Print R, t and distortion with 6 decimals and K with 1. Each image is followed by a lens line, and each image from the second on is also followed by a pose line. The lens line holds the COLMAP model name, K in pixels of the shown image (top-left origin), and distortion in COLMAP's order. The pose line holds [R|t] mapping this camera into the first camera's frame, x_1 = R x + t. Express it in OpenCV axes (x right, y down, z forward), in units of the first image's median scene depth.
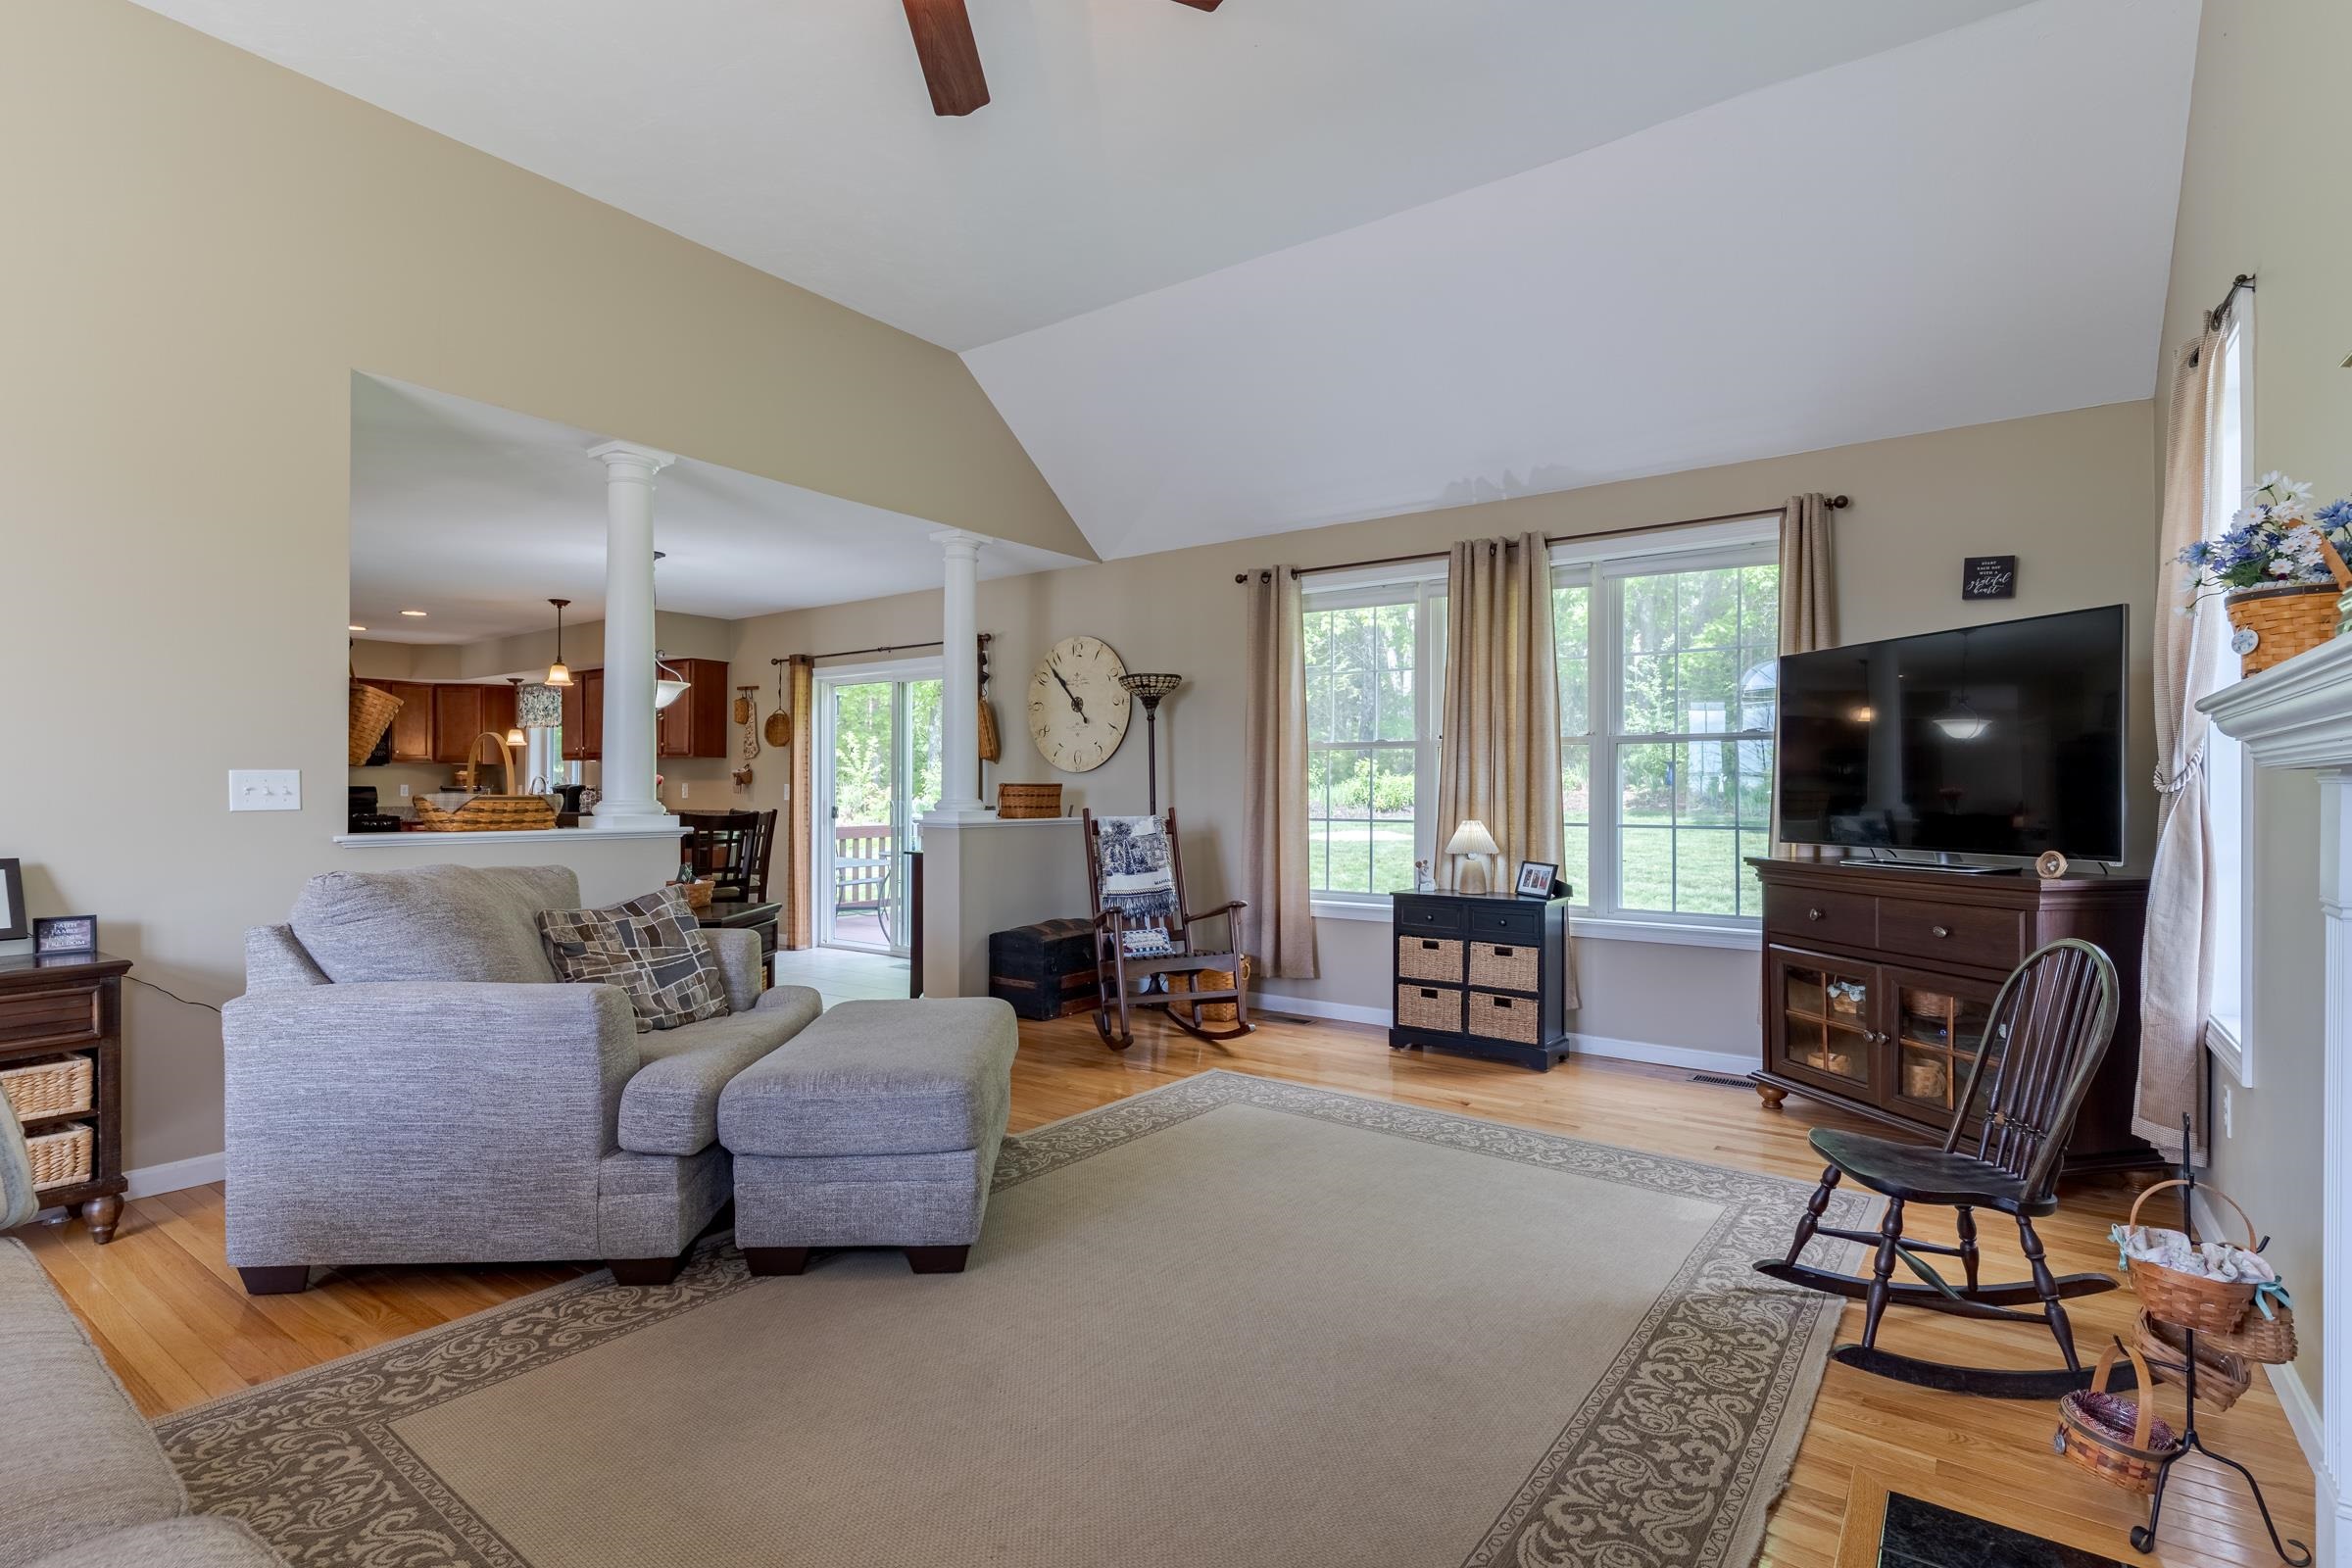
lens RADIAL K [[1121.1, 0, 1181.7], [0, 1121.1, 785.2], [0, 0, 1]] dist [0.000011, 0.000895]
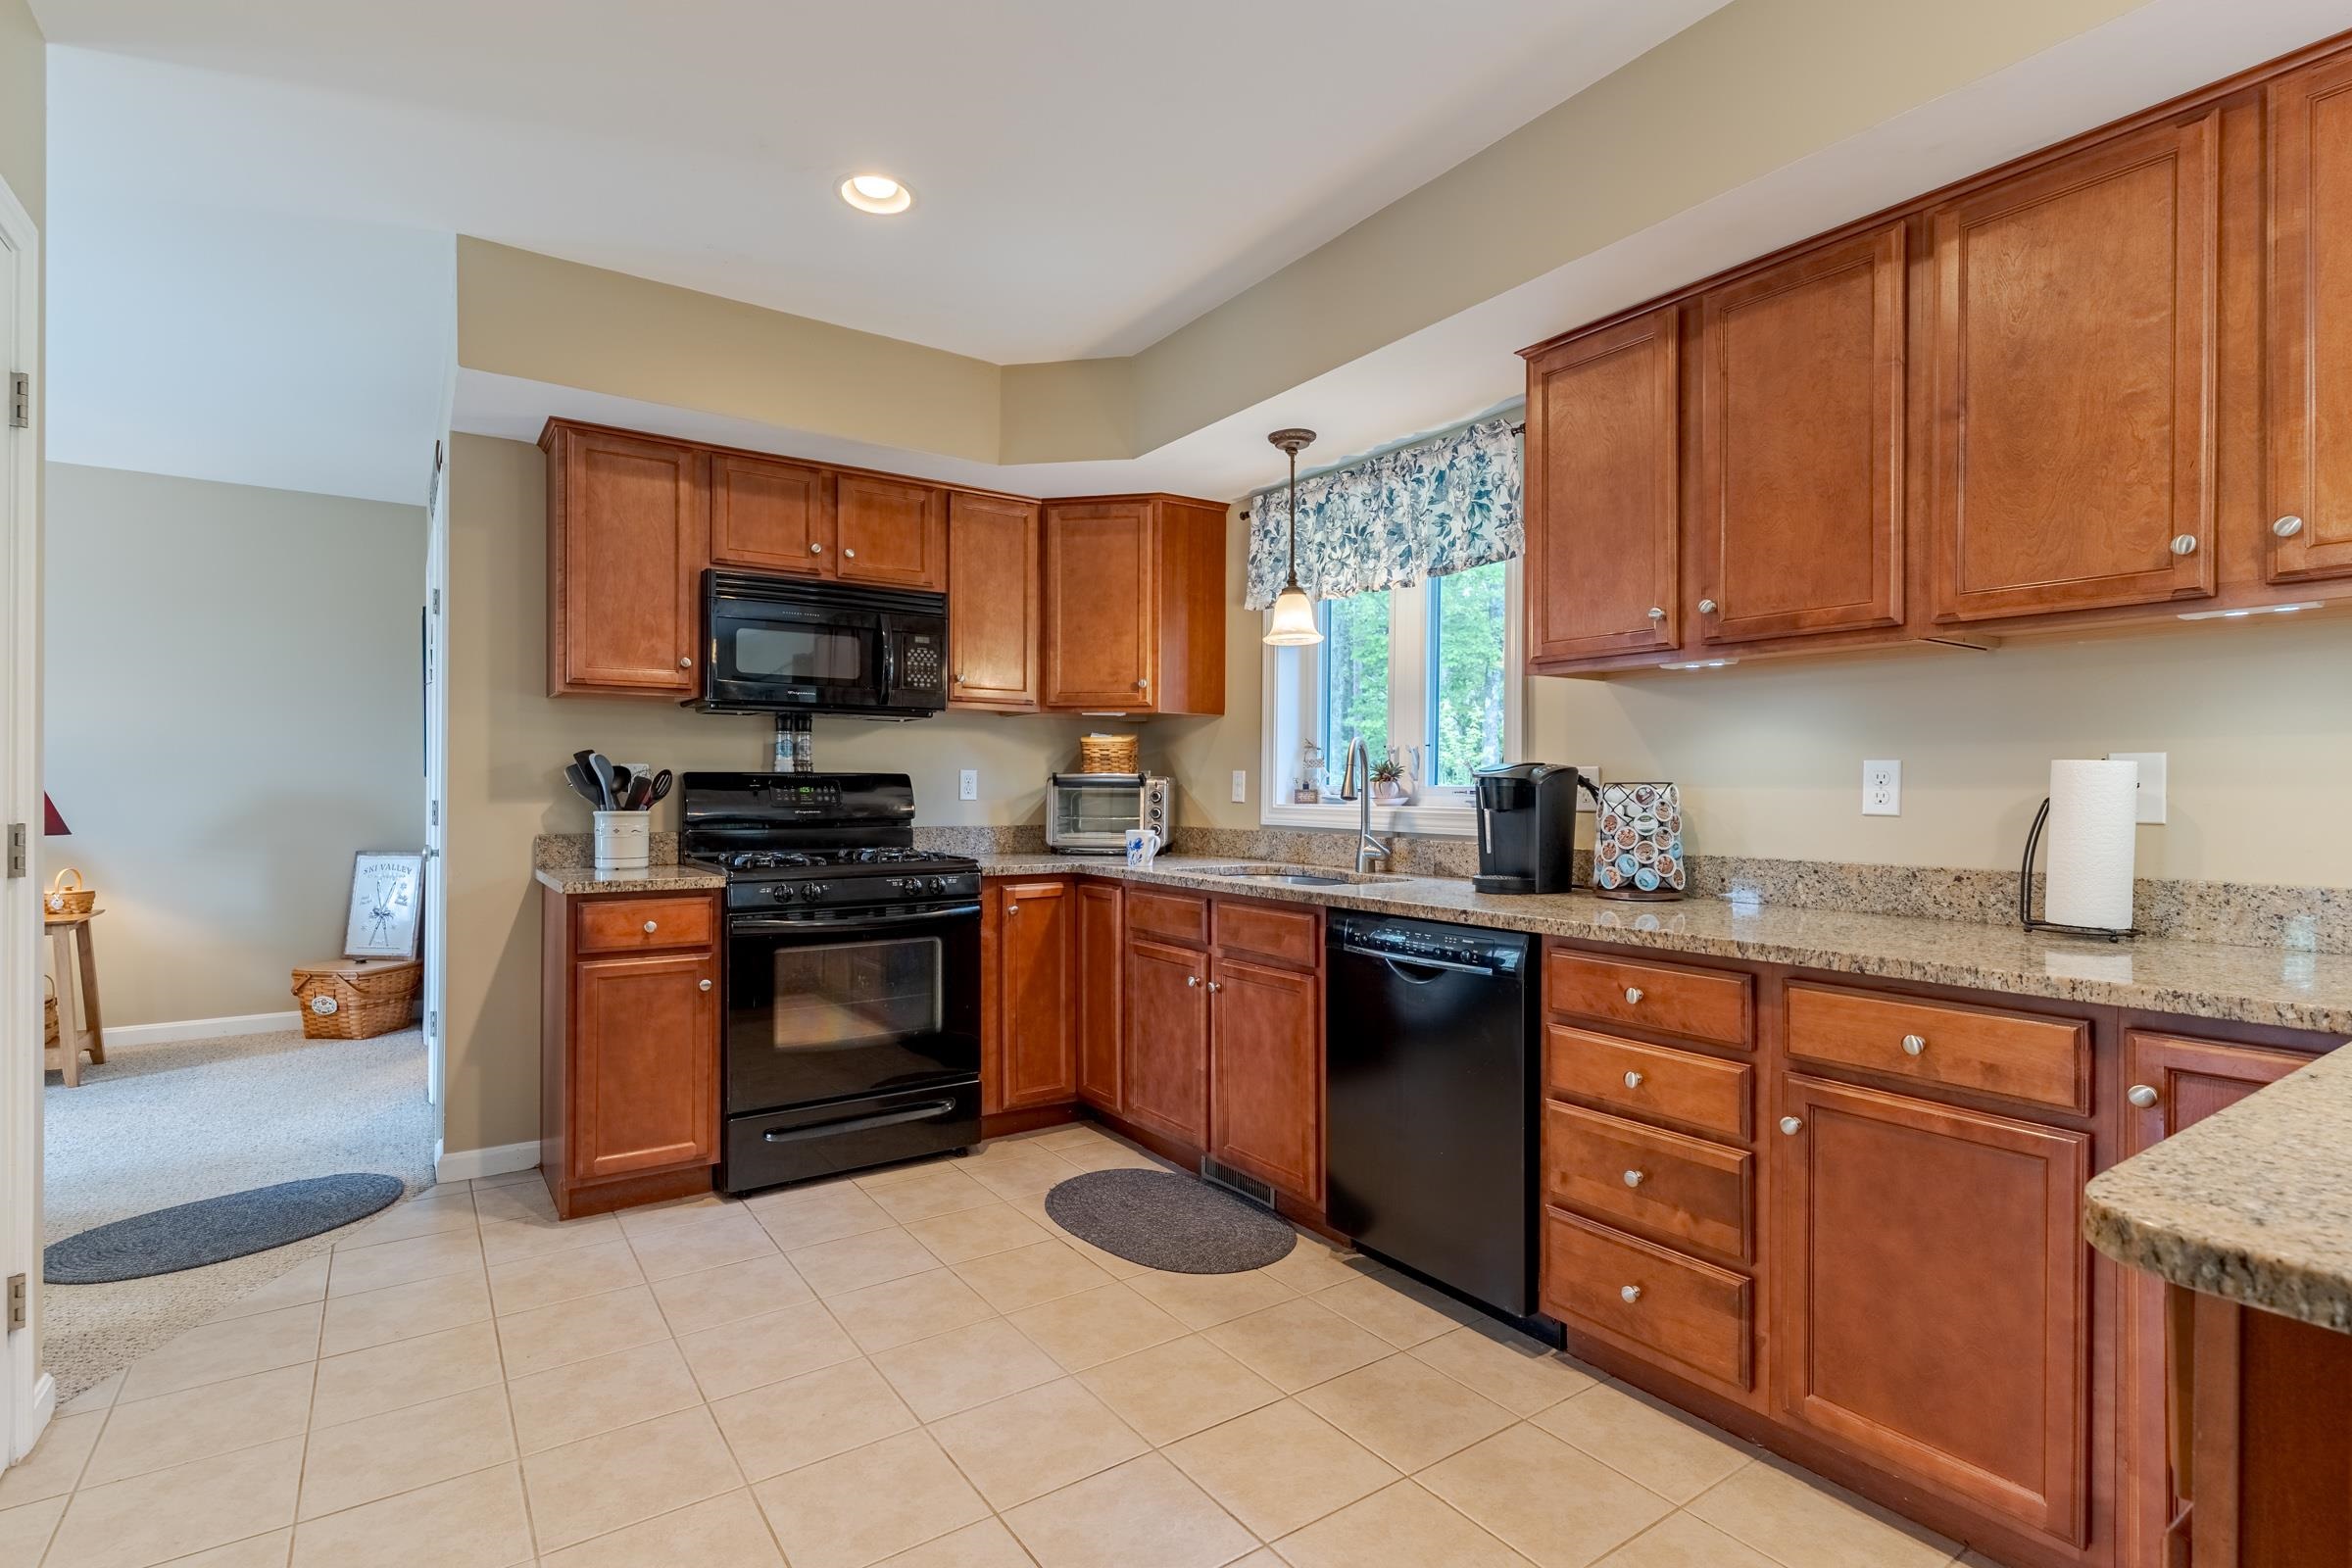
lens RADIAL K [[1121.1, 0, 1177.0], [0, 1121.1, 780.4], [0, 0, 1]] dist [0.000011, 0.000895]
pose [[0.942682, -0.001119, -0.333691, -0.892505], [0.001268, 0.999999, 0.000227, 0.005128], [0.333691, -0.000637, 0.942682, 1.184458]]
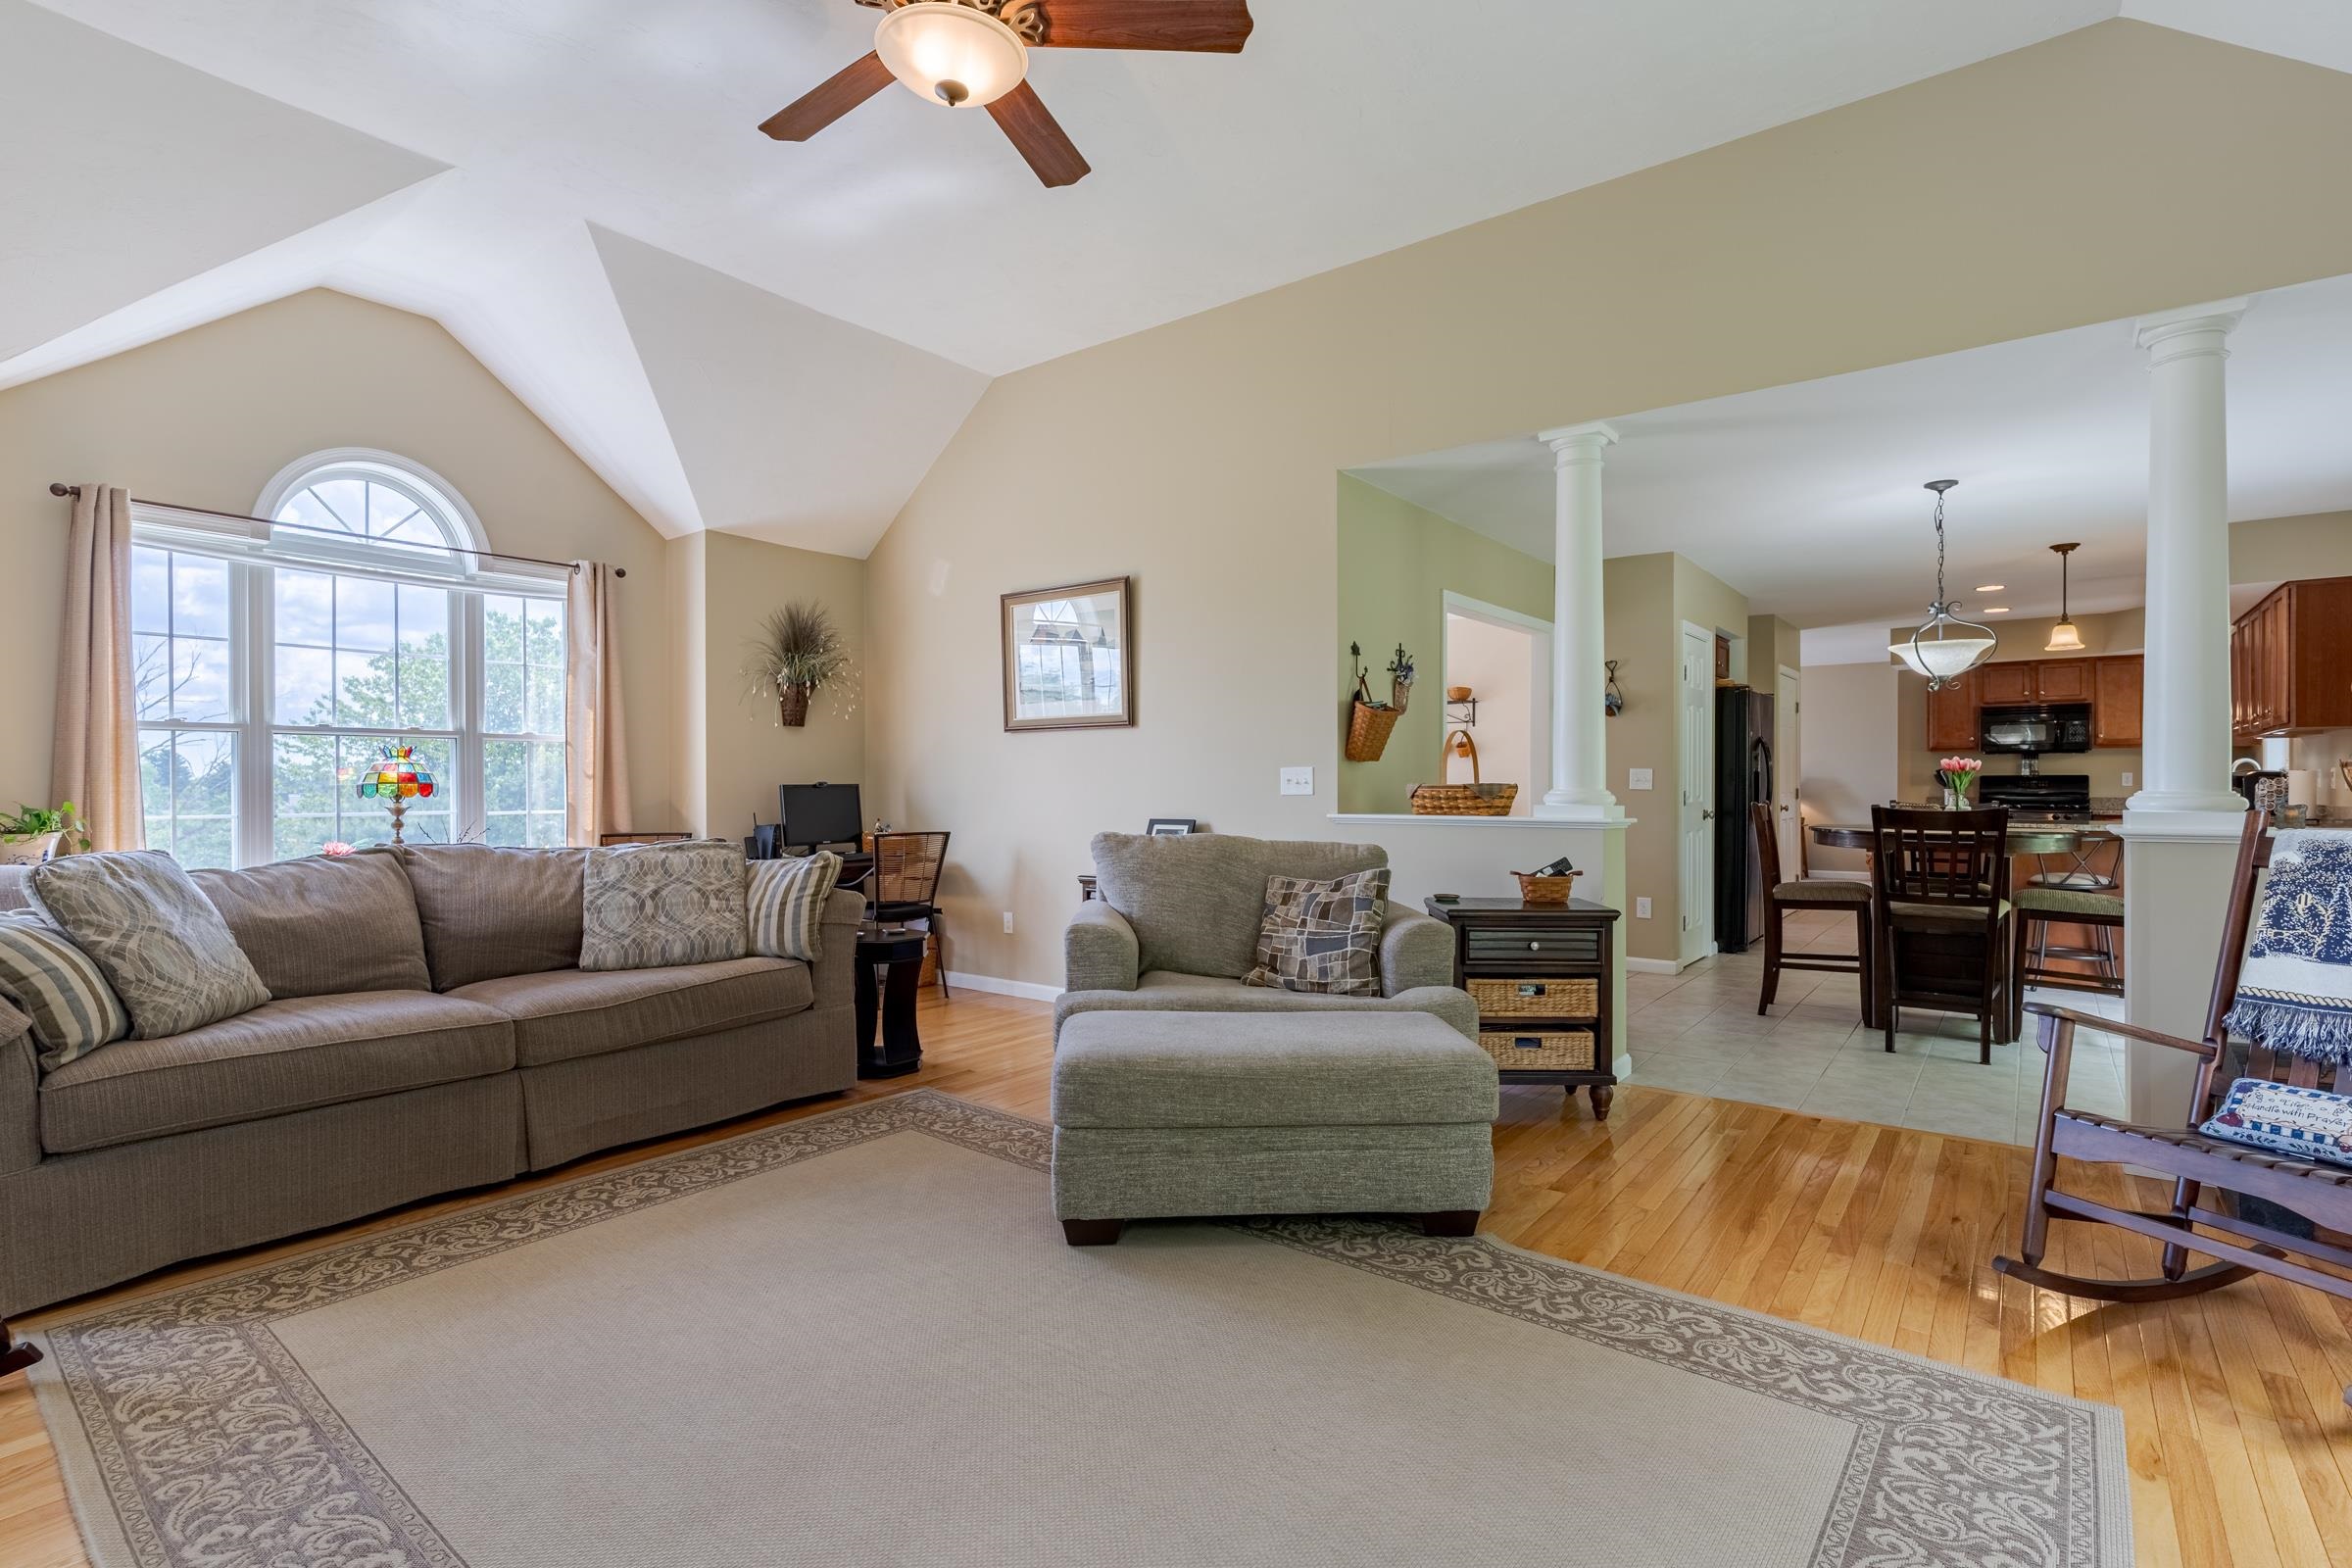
lens RADIAL K [[1121.1, 0, 1173.5], [0, 1121.1, 783.8], [0, 0, 1]] dist [0.000011, 0.000895]
pose [[-0.031621, -0.003076, -0.999495, 0.372572], [0.009676, 0.999947, -0.003383, 0.006233], [0.999453, -0.009778, -0.031589, 0.506243]]
